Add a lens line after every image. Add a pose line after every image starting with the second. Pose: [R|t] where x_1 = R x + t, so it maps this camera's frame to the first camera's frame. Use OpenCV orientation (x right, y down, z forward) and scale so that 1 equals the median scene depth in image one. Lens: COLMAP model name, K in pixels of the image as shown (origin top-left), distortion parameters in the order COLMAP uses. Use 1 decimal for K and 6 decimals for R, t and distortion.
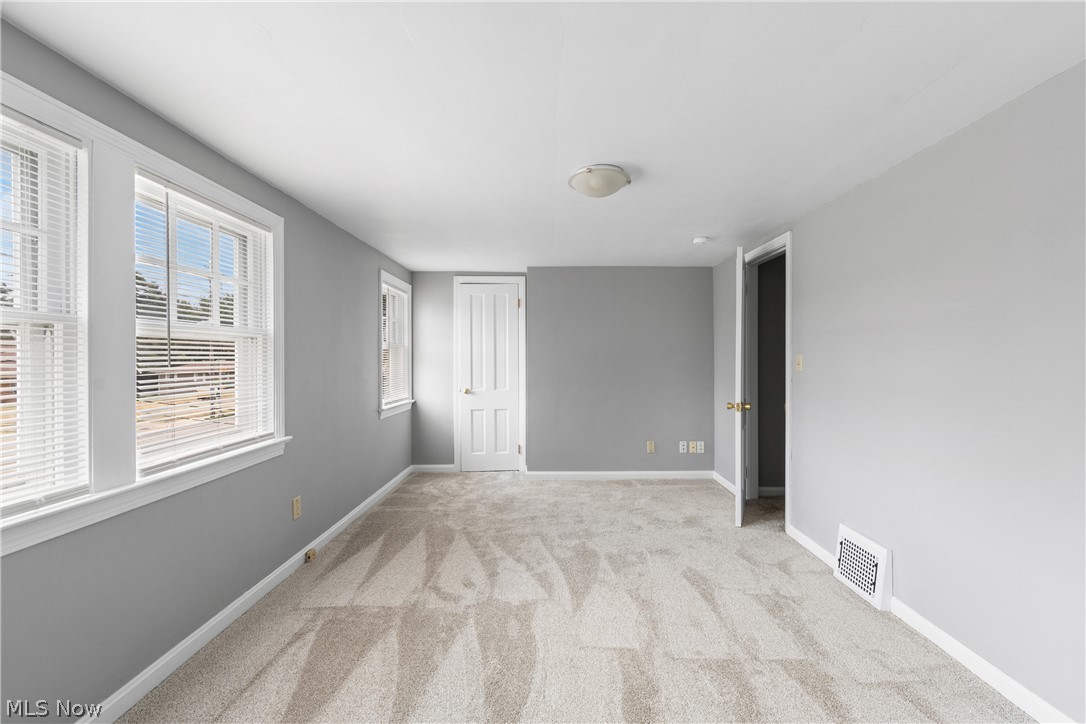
lens RADIAL K [[474.7, 0, 550.6], [0, 474.7, 360.6], [0, 0, 1]] dist [0.000541, -0.000009]
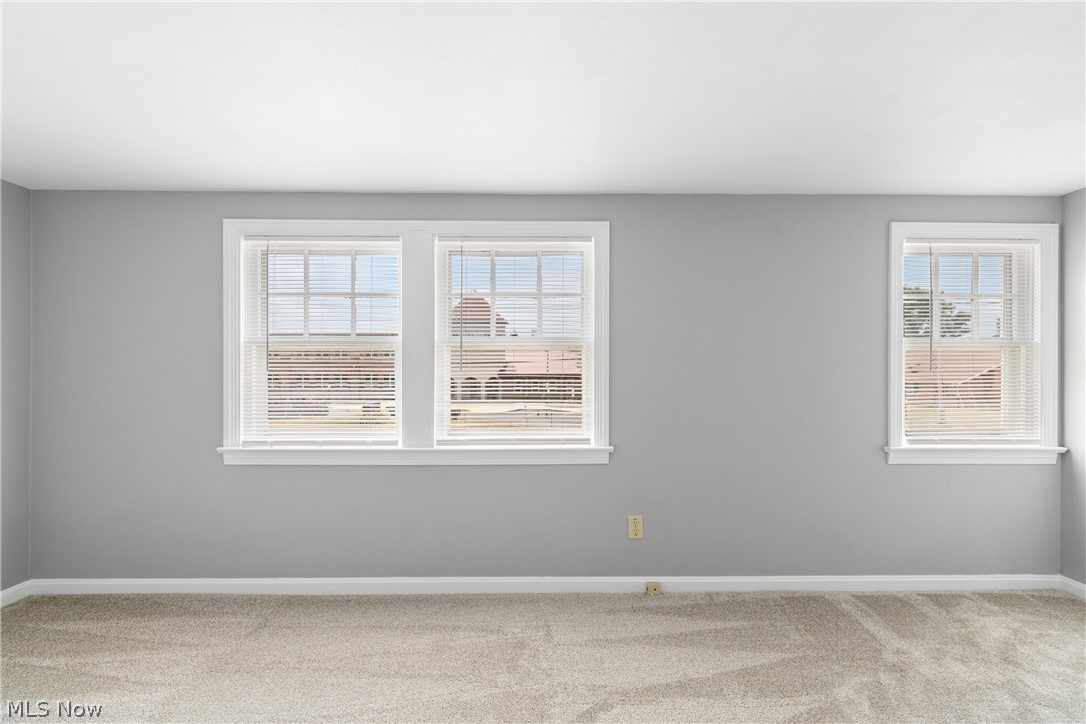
lens RADIAL K [[482.8, 0, 555.7], [0, 482.8, 361.4], [0, 0, 1]] dist [0.001876, 0.000336]
pose [[0.020619, -0.010709, -0.999730, 0.435356], [-0.006046, 0.999923, -0.010836, -0.000451], [0.999769, 0.006268, 0.020552, 0.891950]]
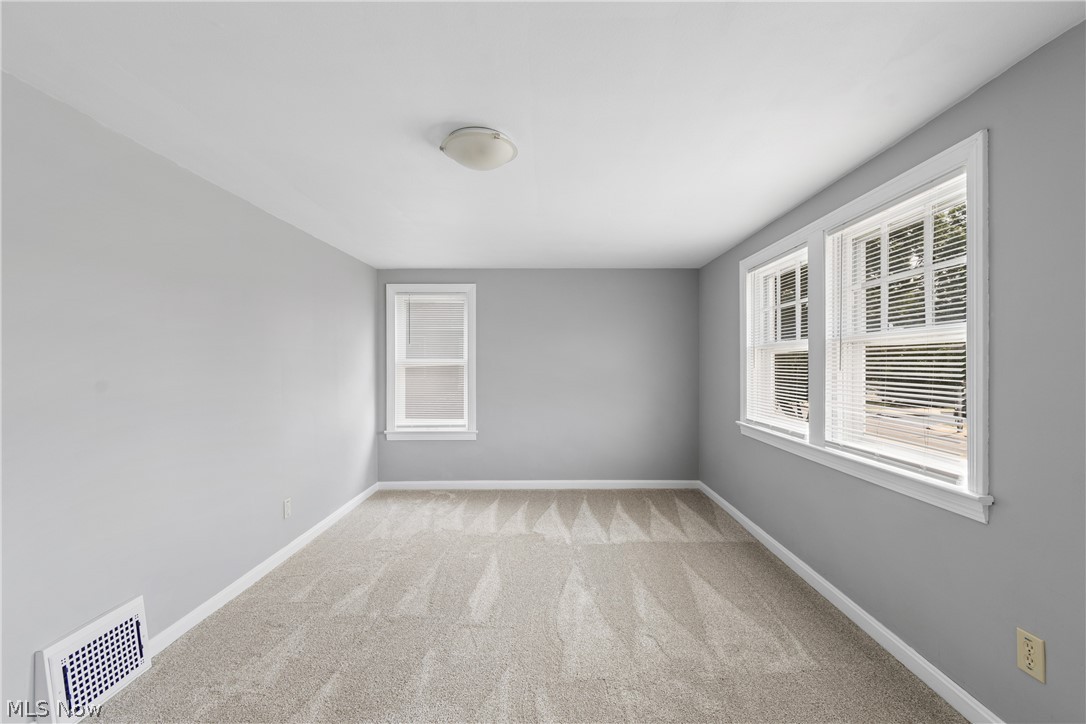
lens RADIAL K [[482.8, 0, 555.7], [0, 482.8, 361.4], [0, 0, 1]] dist [0.001876, 0.000336]
pose [[-0.999955, 0.004766, -0.008253, -0.018081], [0.004759, 0.999988, 0.000932, -0.011723], [0.008257, 0.000893, -0.999966, 1.646578]]
